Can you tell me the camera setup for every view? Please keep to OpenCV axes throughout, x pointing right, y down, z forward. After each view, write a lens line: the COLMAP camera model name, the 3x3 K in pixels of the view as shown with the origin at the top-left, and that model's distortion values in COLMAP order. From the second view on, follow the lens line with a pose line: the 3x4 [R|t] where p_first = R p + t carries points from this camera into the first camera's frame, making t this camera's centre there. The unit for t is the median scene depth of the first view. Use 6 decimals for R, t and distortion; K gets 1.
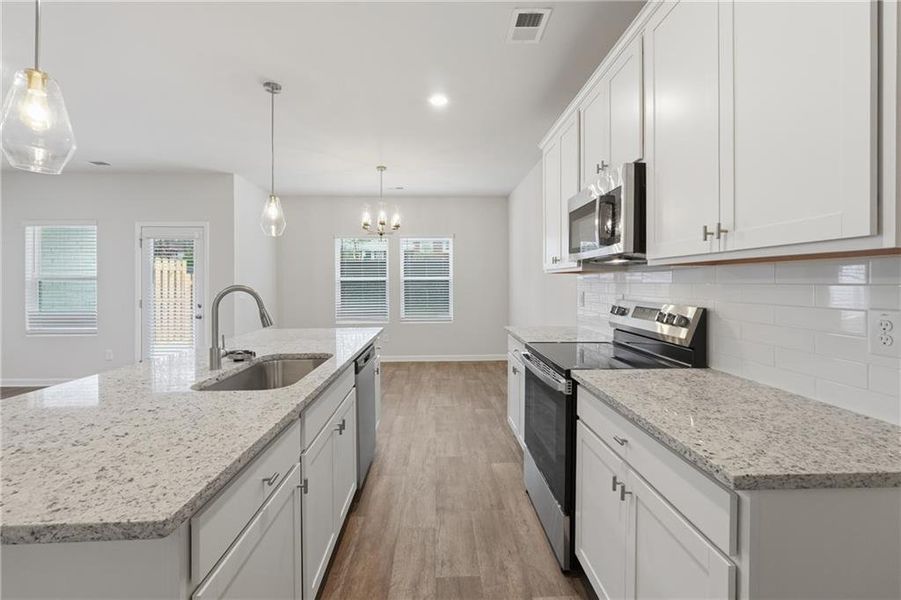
lens RADIAL K [[390.7, 0, 452.9], [0, 390.7, 288.2], [0, 0, 1]] dist [-0.013470, 0.006090]
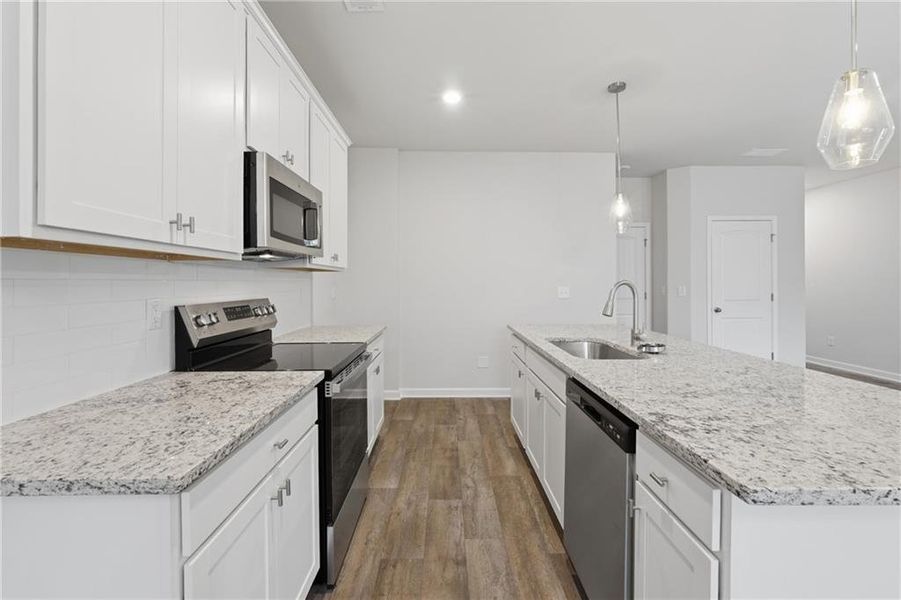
lens RADIAL K [[390.7, 0, 452.9], [0, 390.7, 288.2], [0, 0, 1]] dist [-0.013470, 0.006090]
pose [[-0.999746, 0.002386, 0.022389, -0.040547], [0.003046, 0.999561, 0.029485, -0.018297], [-0.022309, 0.029546, -0.999314, 2.058391]]
